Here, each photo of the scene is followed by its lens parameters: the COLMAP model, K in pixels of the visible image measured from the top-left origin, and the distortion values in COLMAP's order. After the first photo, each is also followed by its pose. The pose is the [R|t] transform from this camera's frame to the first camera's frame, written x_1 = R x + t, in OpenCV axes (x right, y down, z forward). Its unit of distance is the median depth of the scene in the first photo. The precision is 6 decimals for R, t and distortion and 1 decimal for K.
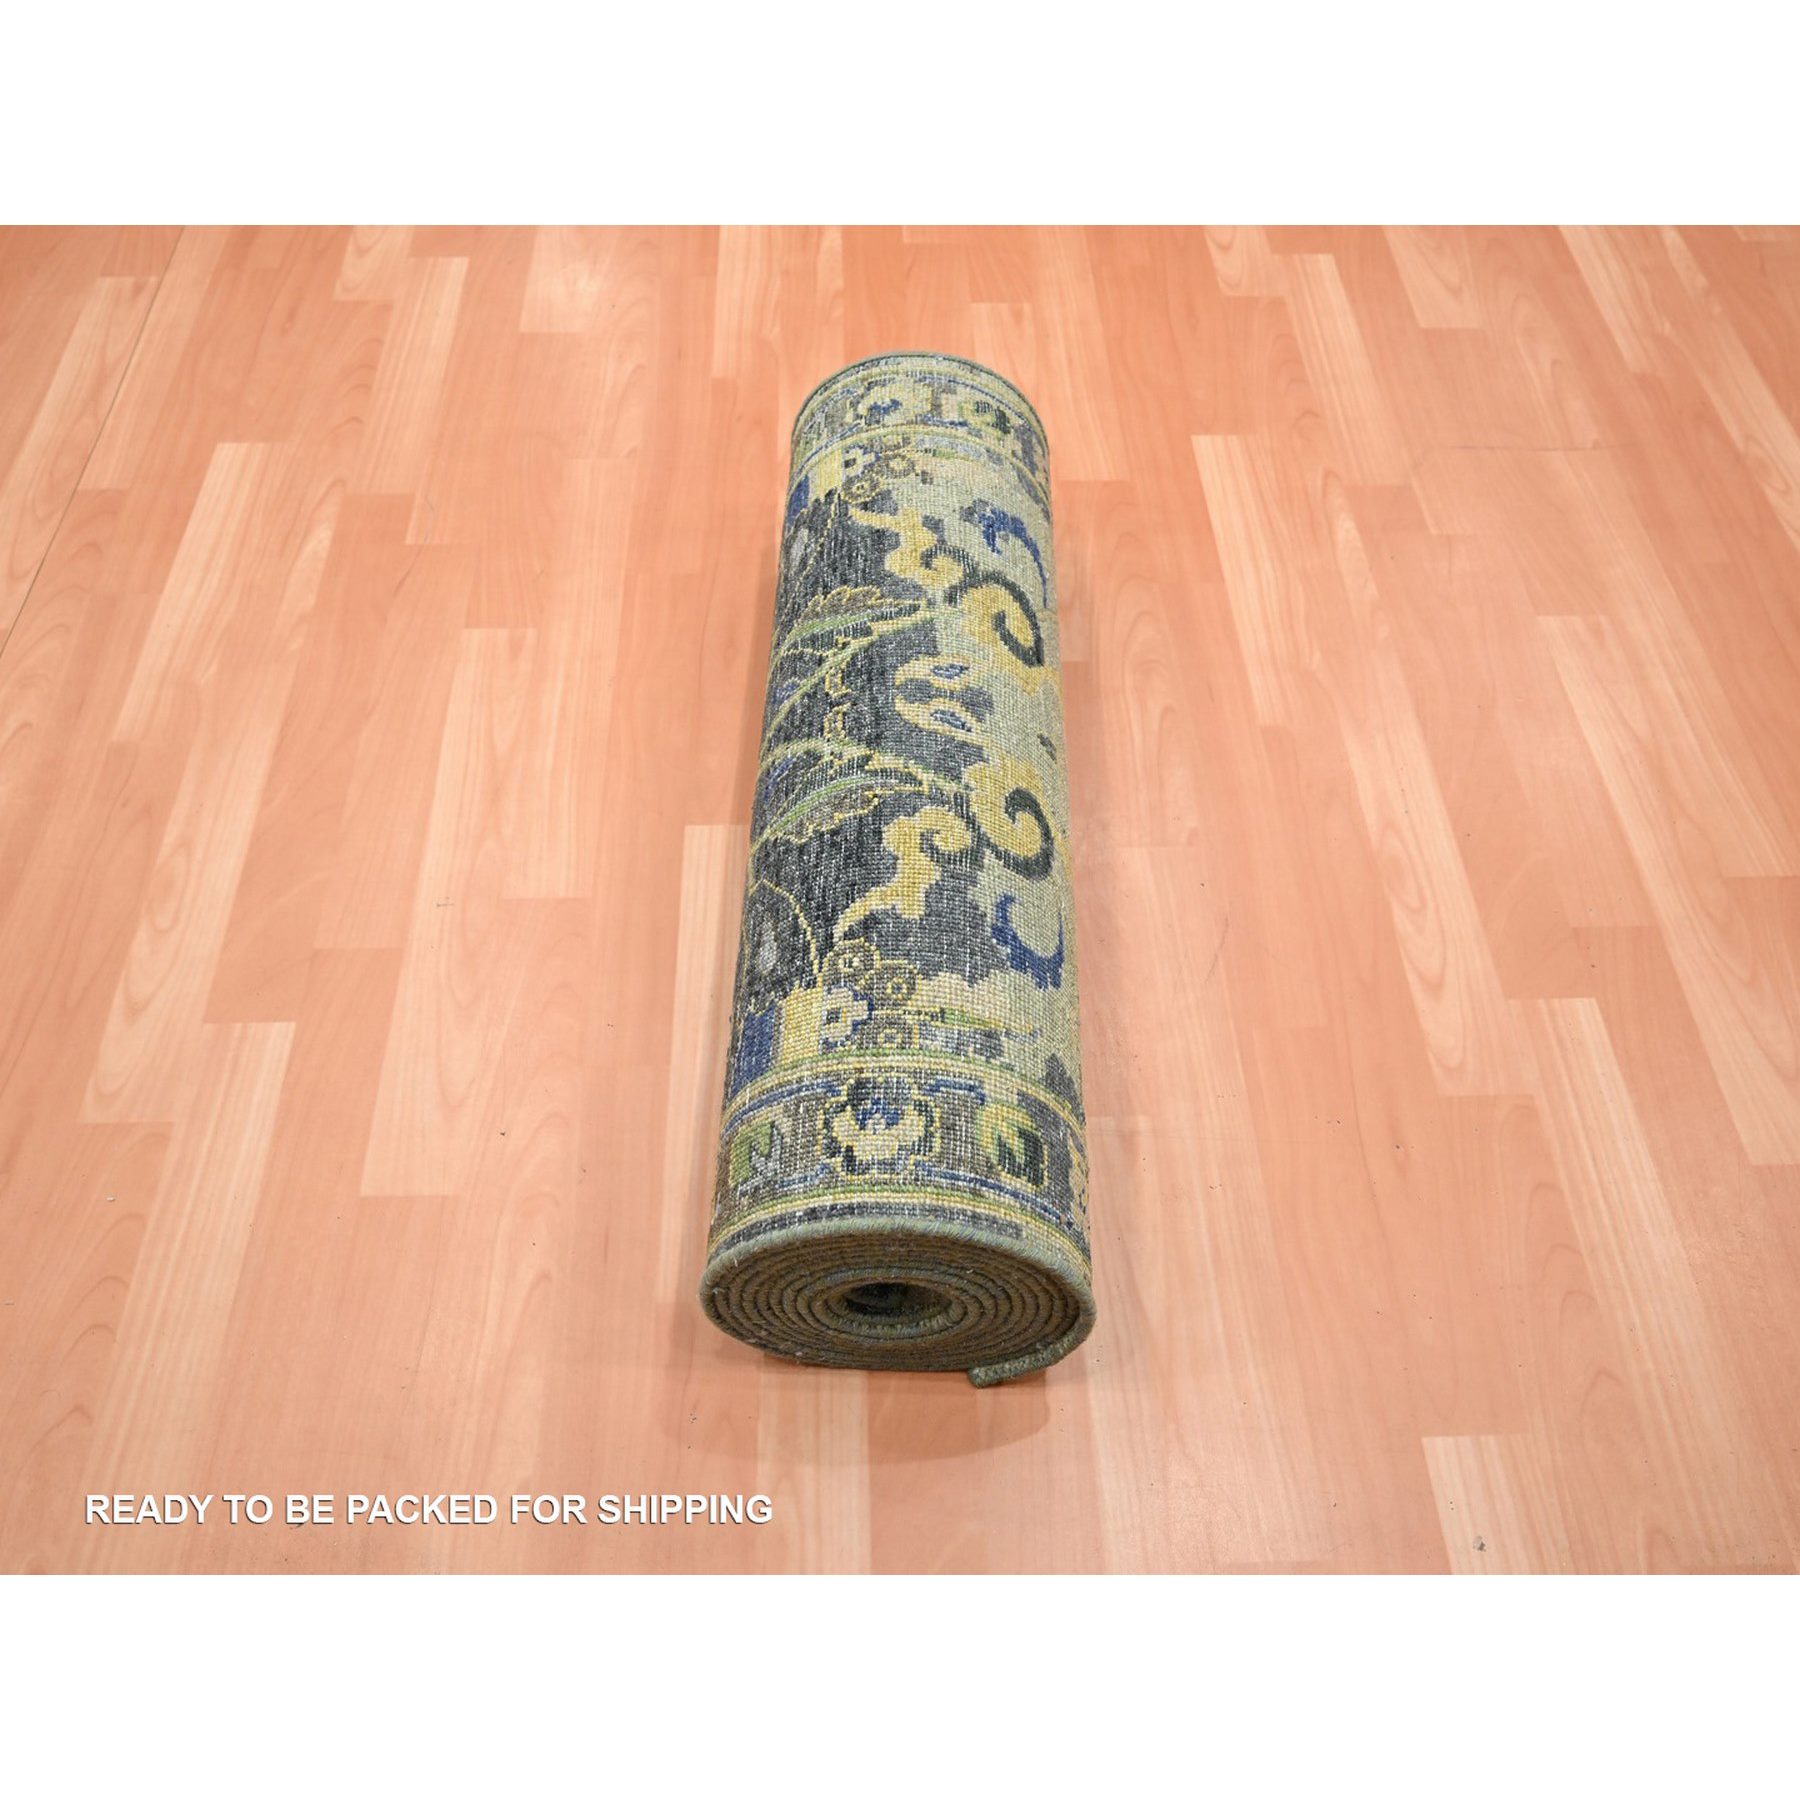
lens RADIAL K [[1453.8, 0, 900.0], [0, 1453.8, 900.0], [0, 0, 1]] dist [0.002474, 0.006671]
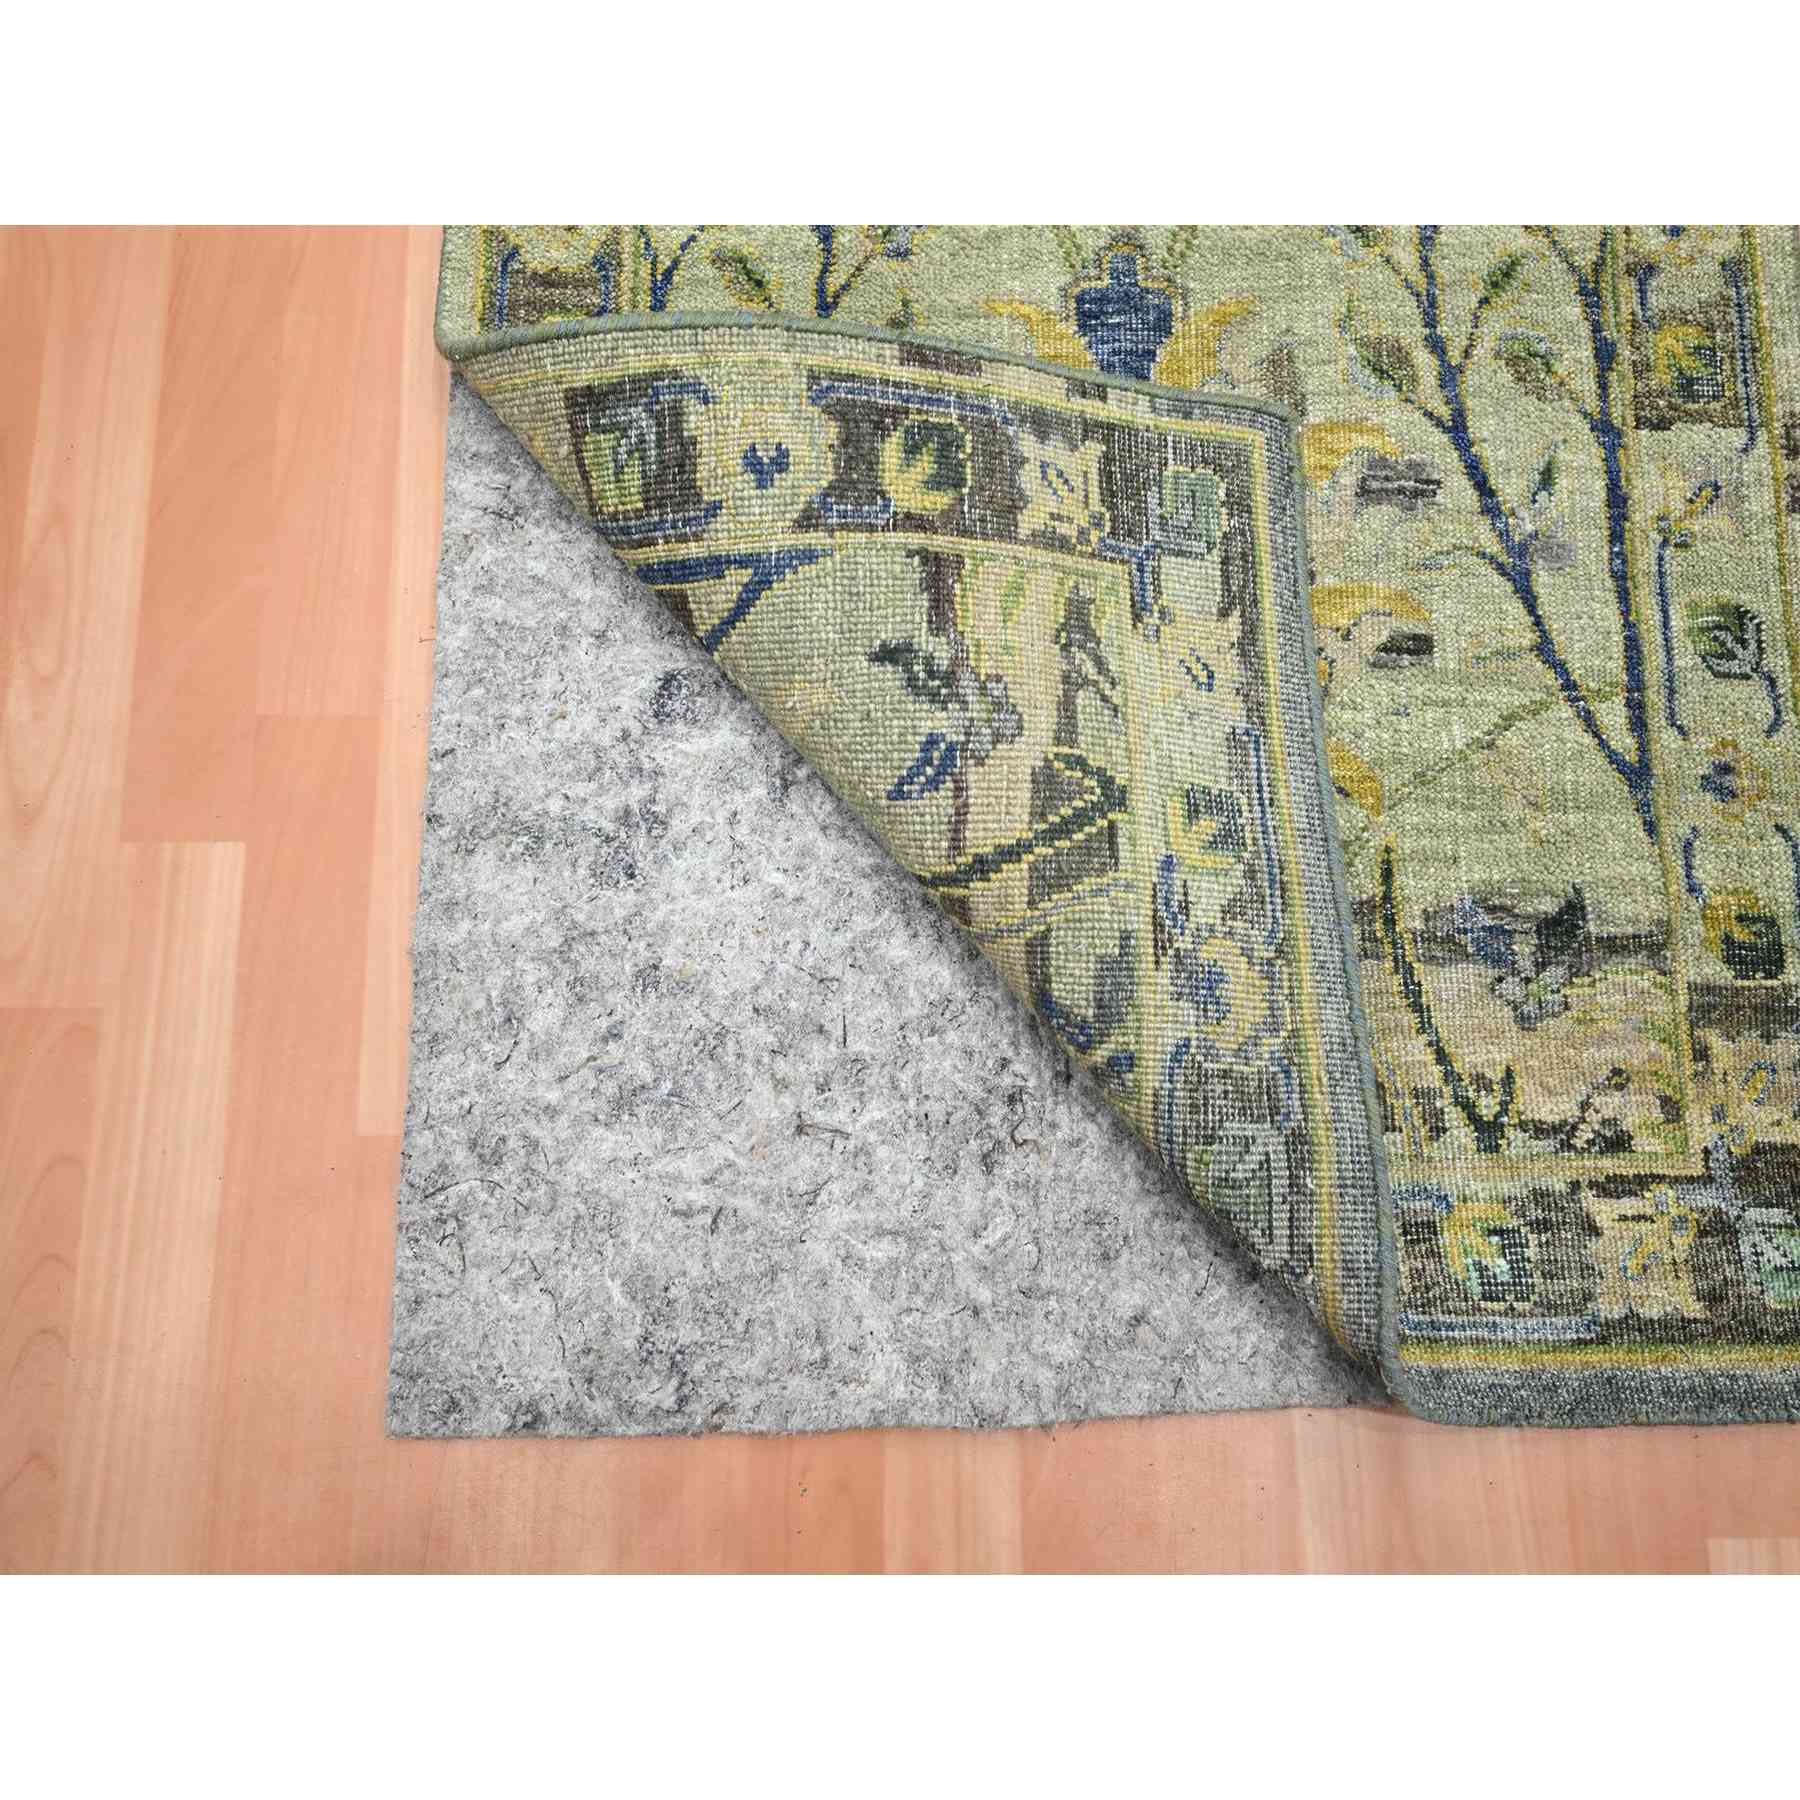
lens RADIAL K [[1453.8, 0, 900.0], [0, 1453.8, 900.0], [0, 0, 1]] dist [0.002474, 0.006671]
pose [[0.999142, 0.040863, -0.006748, -0.076017], [-0.033941, 0.901226, 0.432018, -0.222527], [0.023735, -0.431418, 0.901840, 0.328096]]
